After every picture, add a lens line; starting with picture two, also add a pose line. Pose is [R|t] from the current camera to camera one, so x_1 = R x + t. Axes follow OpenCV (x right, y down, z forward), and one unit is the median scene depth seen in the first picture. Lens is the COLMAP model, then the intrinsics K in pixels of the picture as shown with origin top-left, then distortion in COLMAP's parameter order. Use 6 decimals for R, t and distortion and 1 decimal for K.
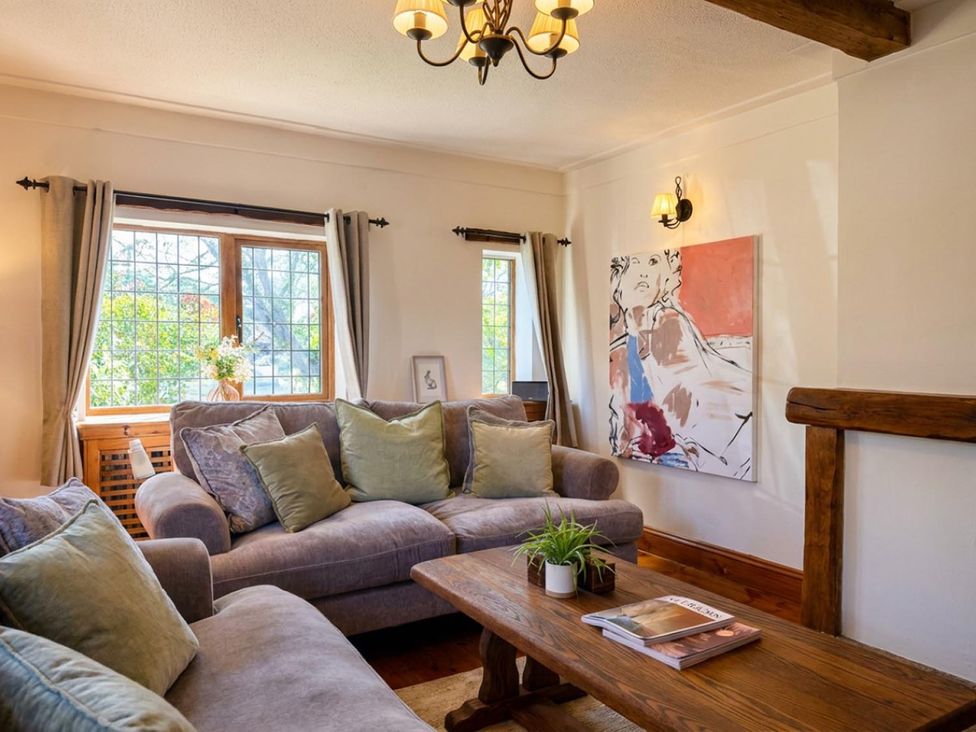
lens RADIAL K [[729.3, 0, 488.0], [0, 729.3, 366.0], [0, 0, 1]] dist [0.006944, 0.003495]
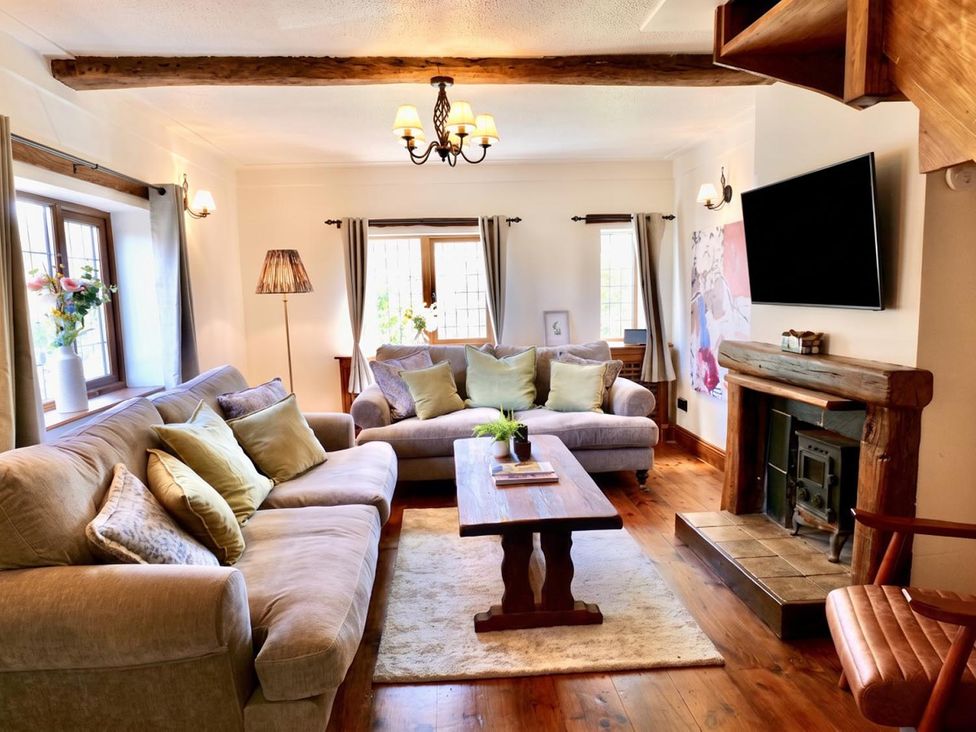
lens RADIAL K [[678.6, 0, 488.4], [0, 678.6, 376.3], [0, 0, 1]] dist [0.001596, -0.000550]
pose [[0.856280, 0.045801, -0.514477, 0.523632], [0.018495, 0.992703, 0.119158, -0.051500], [0.516181, -0.111548, 0.849185, -0.205609]]
